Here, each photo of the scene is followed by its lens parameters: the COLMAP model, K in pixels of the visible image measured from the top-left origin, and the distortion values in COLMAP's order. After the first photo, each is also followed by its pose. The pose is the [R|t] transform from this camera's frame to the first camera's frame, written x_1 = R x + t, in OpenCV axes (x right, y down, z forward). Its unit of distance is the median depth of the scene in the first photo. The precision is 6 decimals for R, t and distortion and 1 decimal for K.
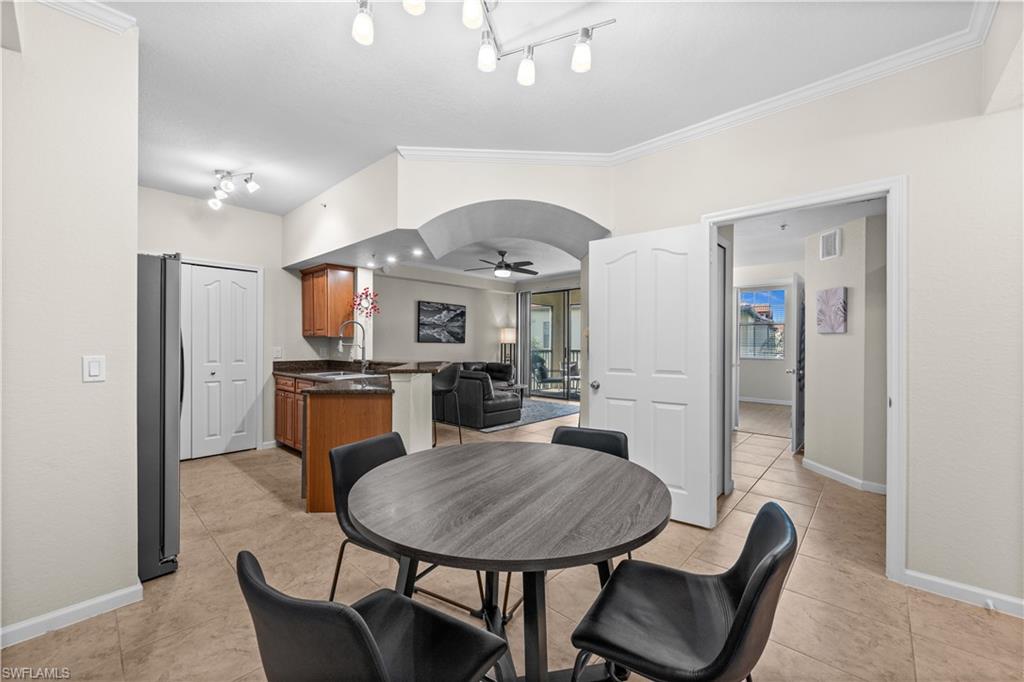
lens RADIAL K [[399.5, 0, 512.0], [0, 399.5, 341.0], [0, 0, 1]] dist [0.000974, 0.000048]
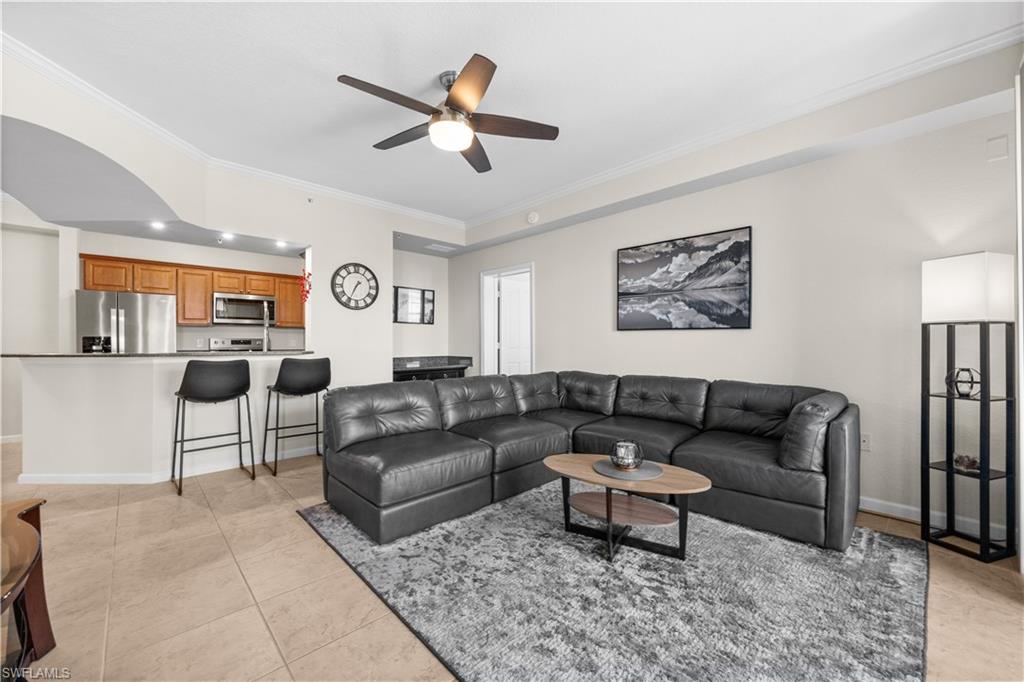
lens RADIAL K [[399.5, 0, 512.0], [0, 399.5, 341.0], [0, 0, 1]] dist [0.000974, 0.000048]
pose [[-0.070040, -0.002584, -0.997541, 0.271562], [0.011059, 0.999933, -0.003366, 0.015957], [0.997483, -0.011268, -0.070007, 0.853311]]
